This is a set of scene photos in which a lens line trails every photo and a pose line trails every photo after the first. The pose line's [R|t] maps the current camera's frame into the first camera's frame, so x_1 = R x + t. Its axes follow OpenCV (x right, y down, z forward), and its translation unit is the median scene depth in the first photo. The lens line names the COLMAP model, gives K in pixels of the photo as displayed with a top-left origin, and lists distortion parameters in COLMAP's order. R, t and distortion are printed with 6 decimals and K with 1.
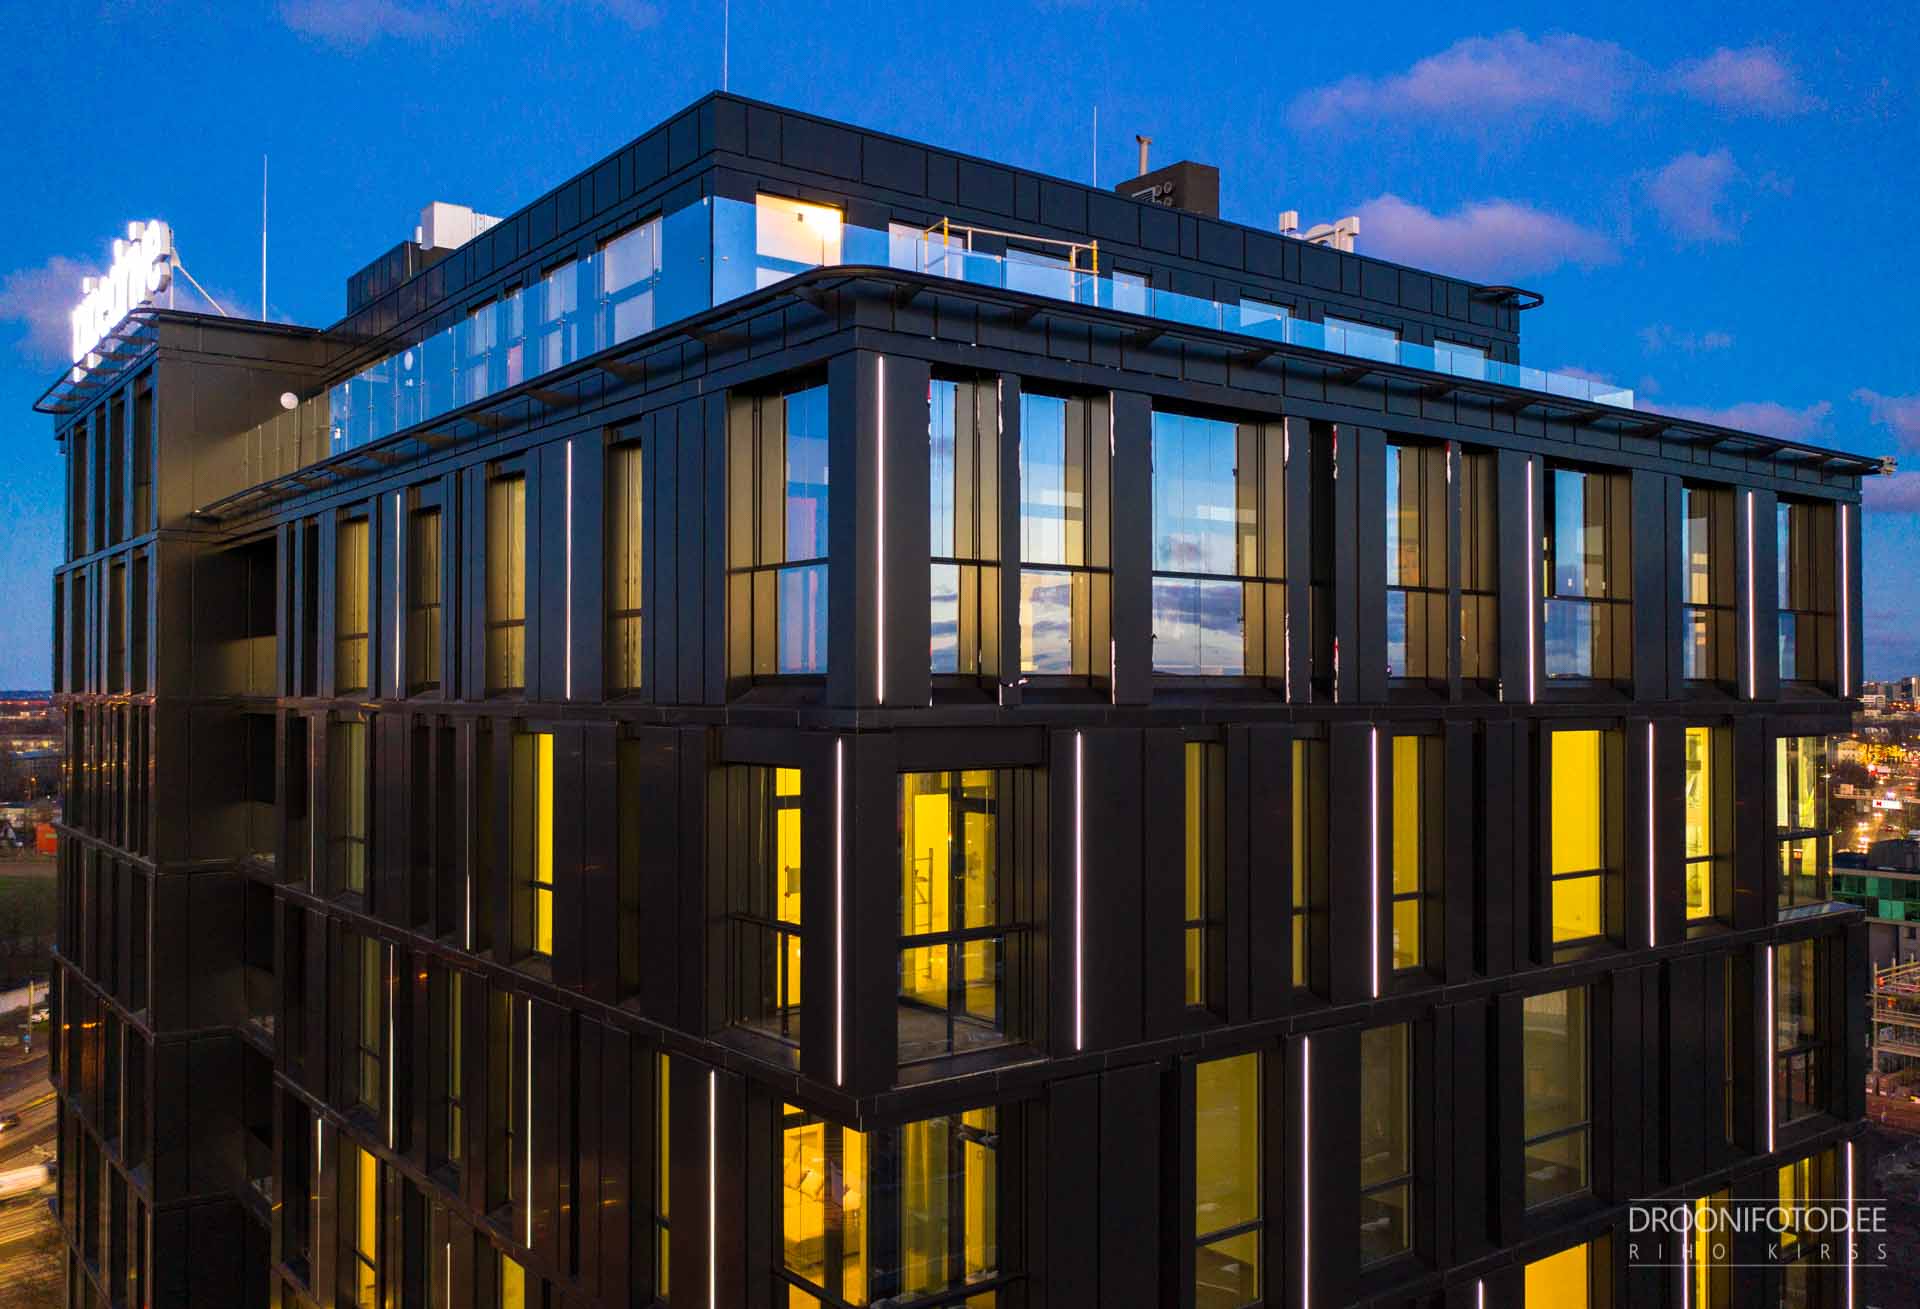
lens RADIAL K [[1603.6, 0, 960.0], [0, 1603.6, 654.5], [0, 0, 1]] dist [-0.005325, 0.005509]
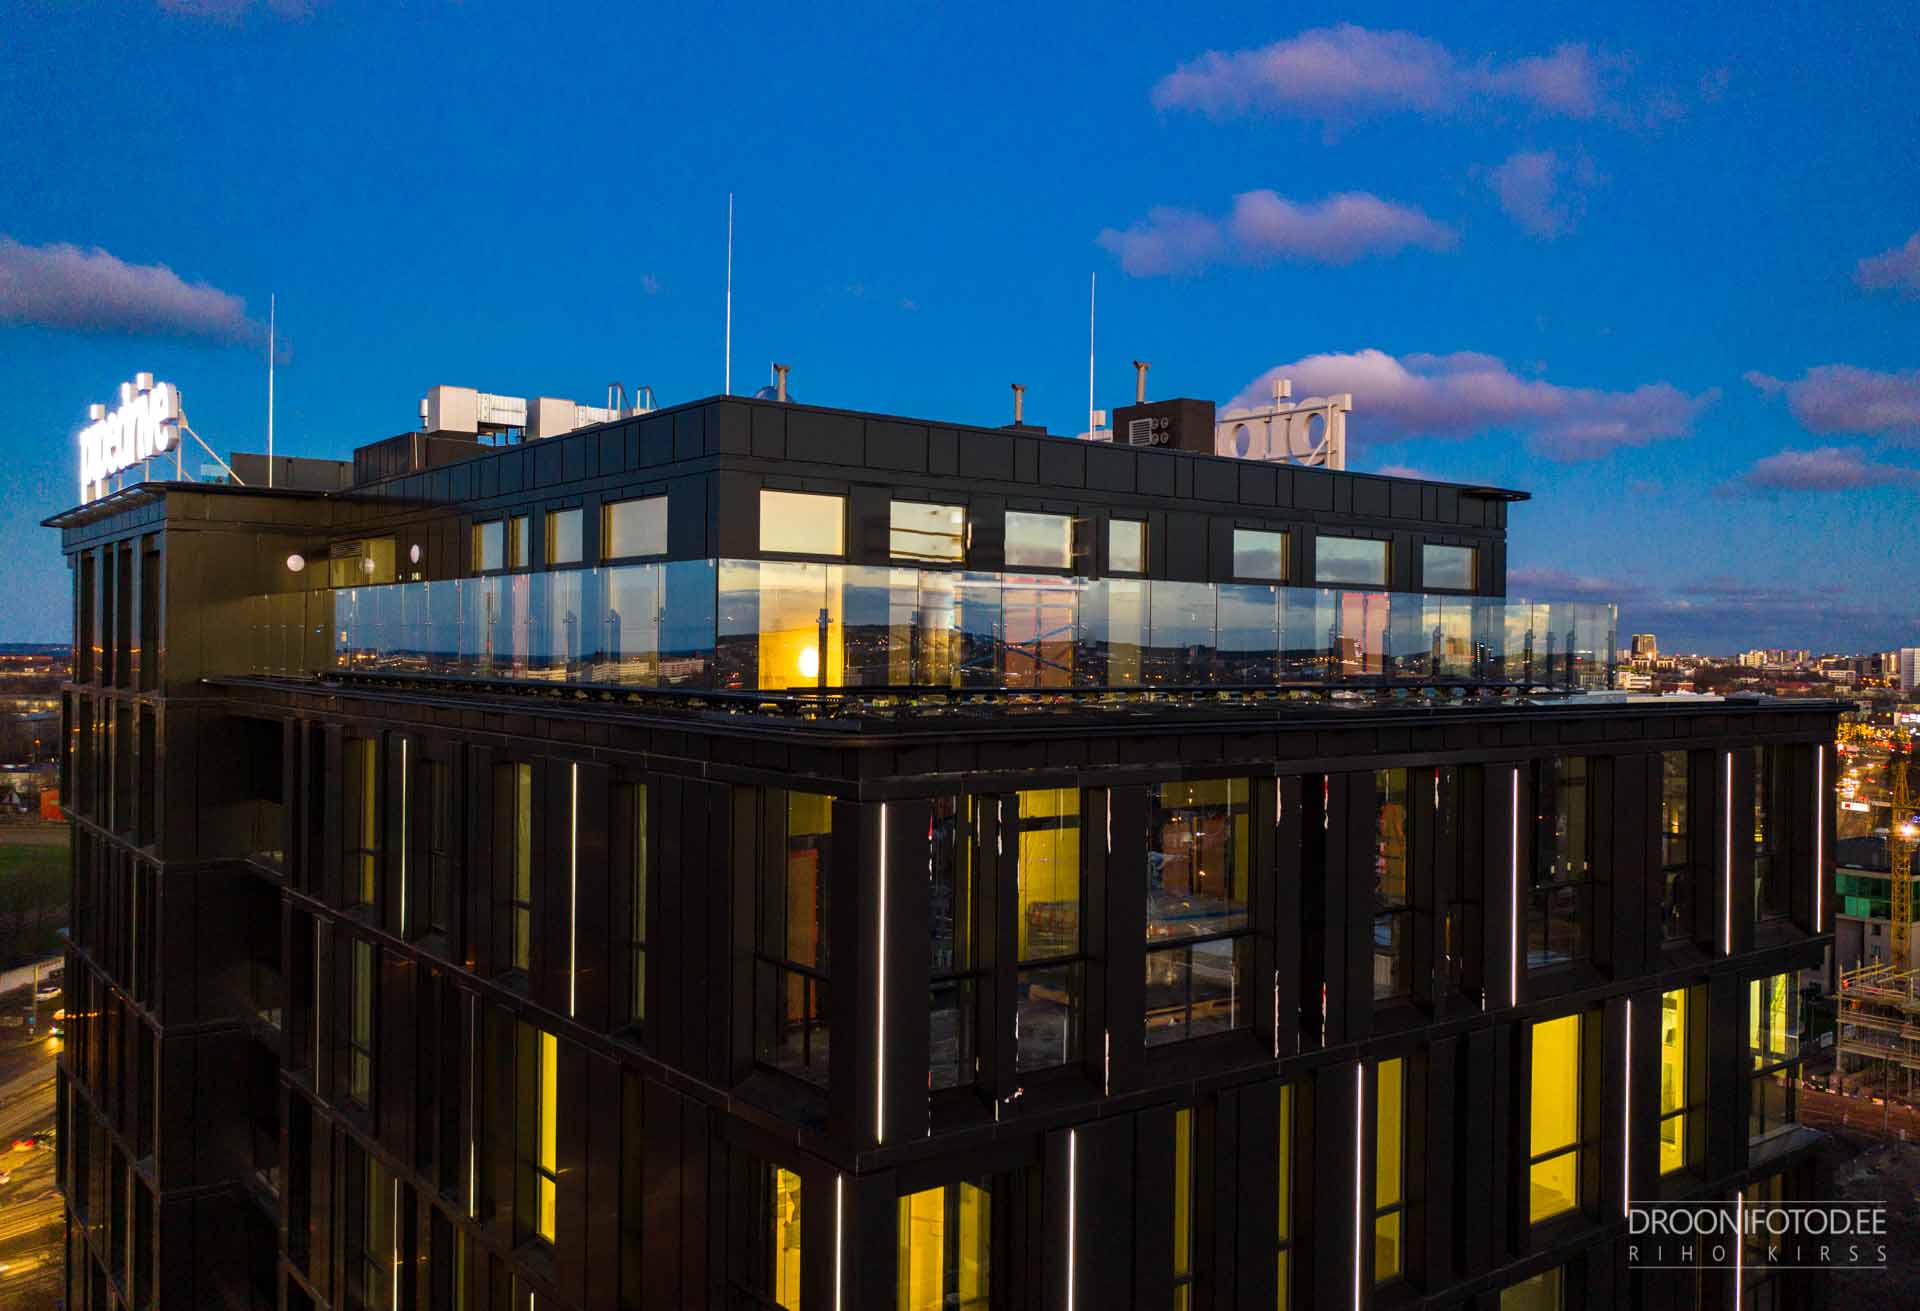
lens RADIAL K [[1574.9, 0, 967.9], [0, 1574.9, 654.5], [0, 0, 1]] dist [-0.005107, 0.001733]
pose [[0.999903, 0.009959, 0.009769, -0.003739], [-0.010111, 0.999826, 0.015647, -0.176470], [-0.009612, -0.015744, 0.999830, -0.000146]]
